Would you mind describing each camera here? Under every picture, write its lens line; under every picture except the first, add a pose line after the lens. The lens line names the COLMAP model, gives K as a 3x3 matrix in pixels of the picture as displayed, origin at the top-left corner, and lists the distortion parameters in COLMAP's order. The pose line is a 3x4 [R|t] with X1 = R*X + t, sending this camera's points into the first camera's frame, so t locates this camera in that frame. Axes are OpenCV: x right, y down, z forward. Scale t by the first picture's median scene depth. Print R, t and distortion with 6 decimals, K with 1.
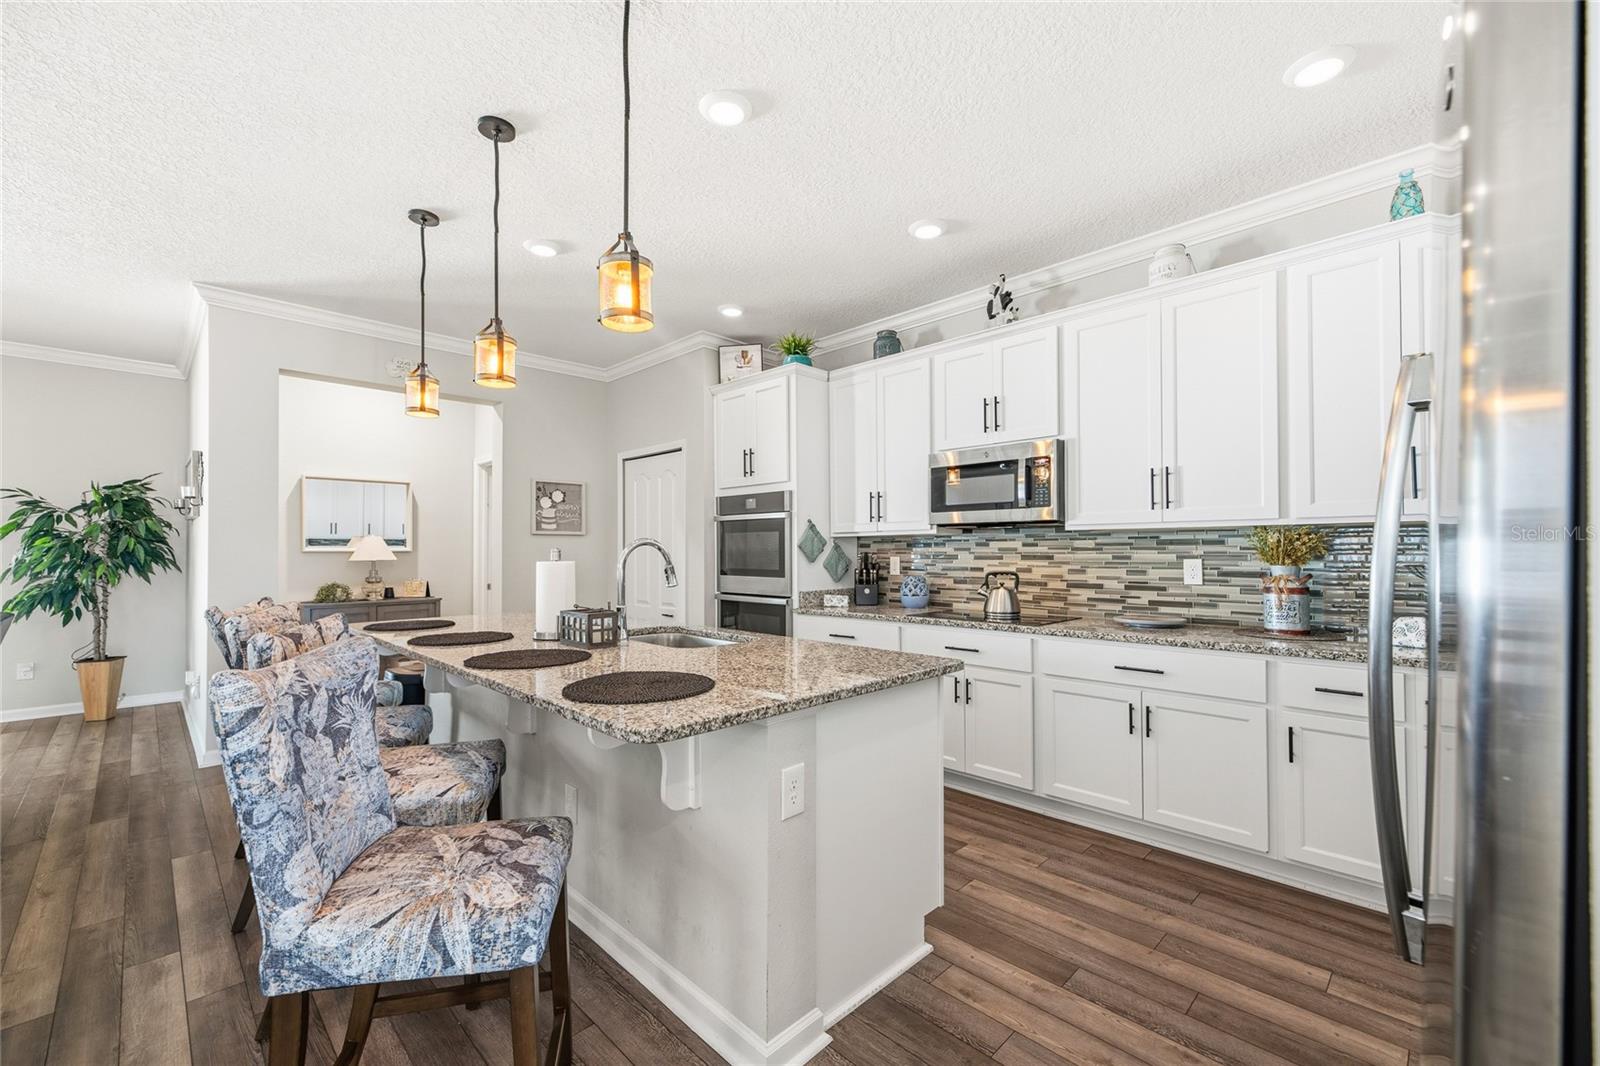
lens RADIAL K [[669.5, 0, 798.0], [0, 669.5, 547.9], [0, 0, 1]] dist [0.002425, -0.003451]
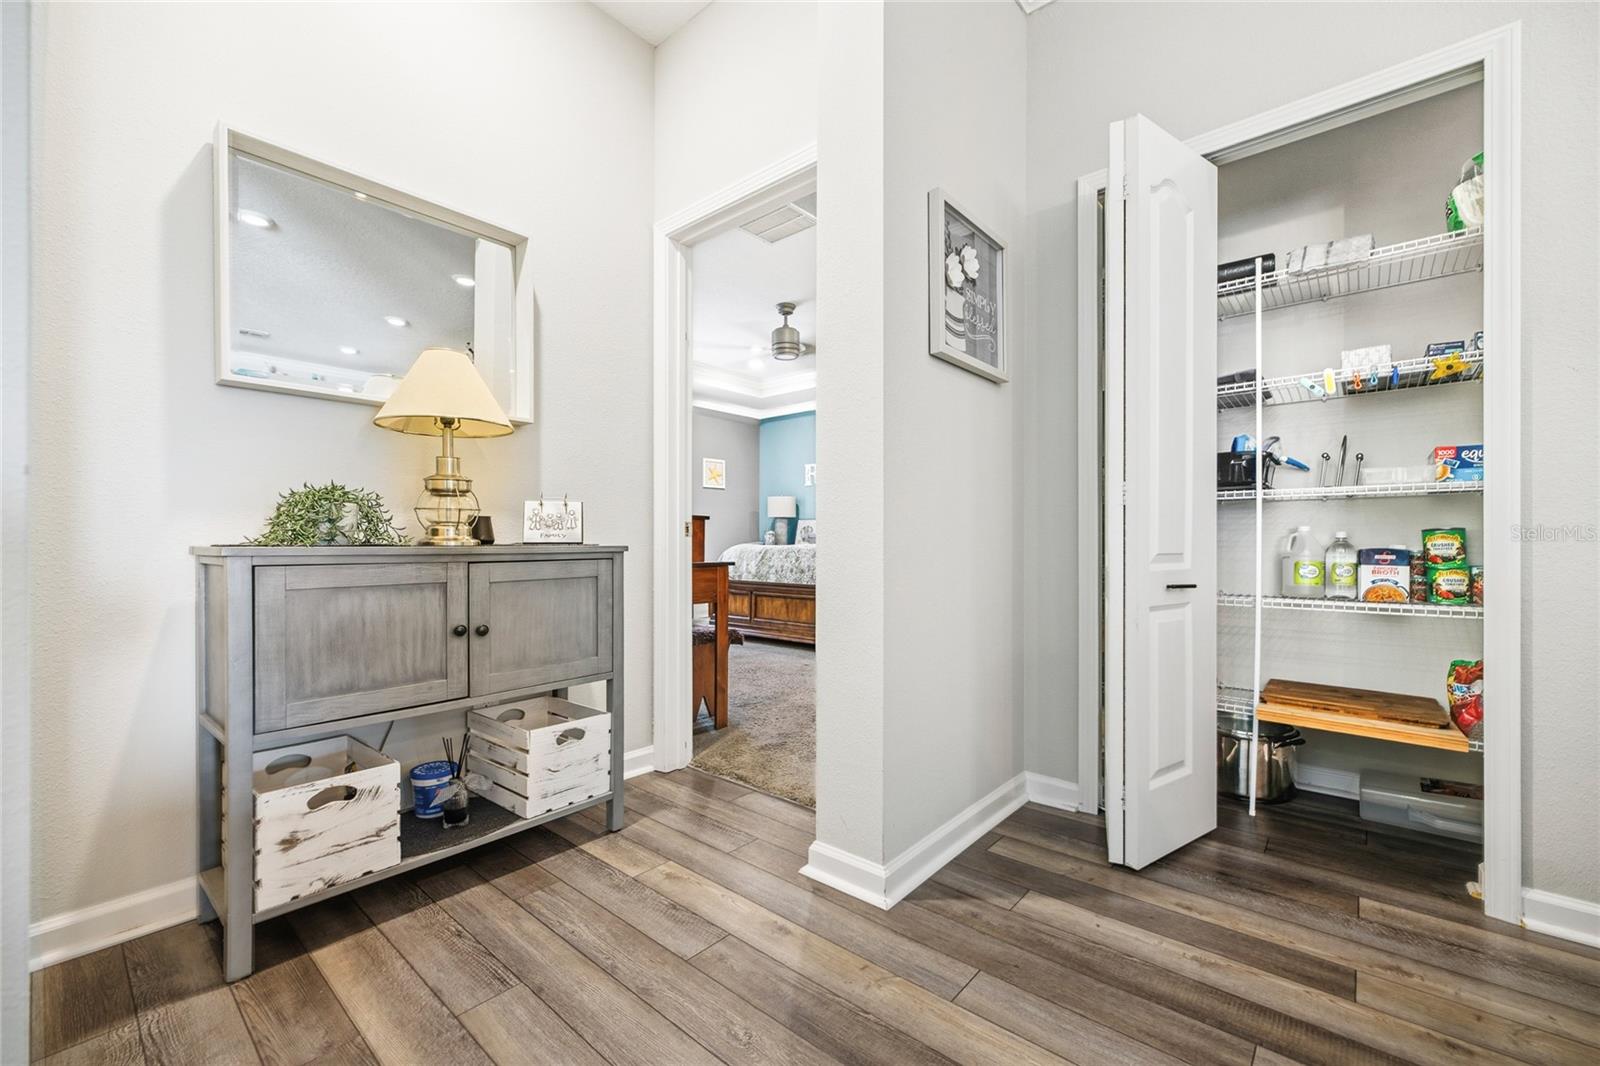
lens RADIAL K [[669.5, 0, 809.3], [0, 669.5, 534.9], [0, 0, 1]] dist [0.002425, -0.003451]
pose [[0.997126, 0.002628, 0.075722, -0.474653], [-0.003351, 0.999950, 0.009427, 0.067593], [-0.075693, -0.009653, 0.997084, 0.646930]]
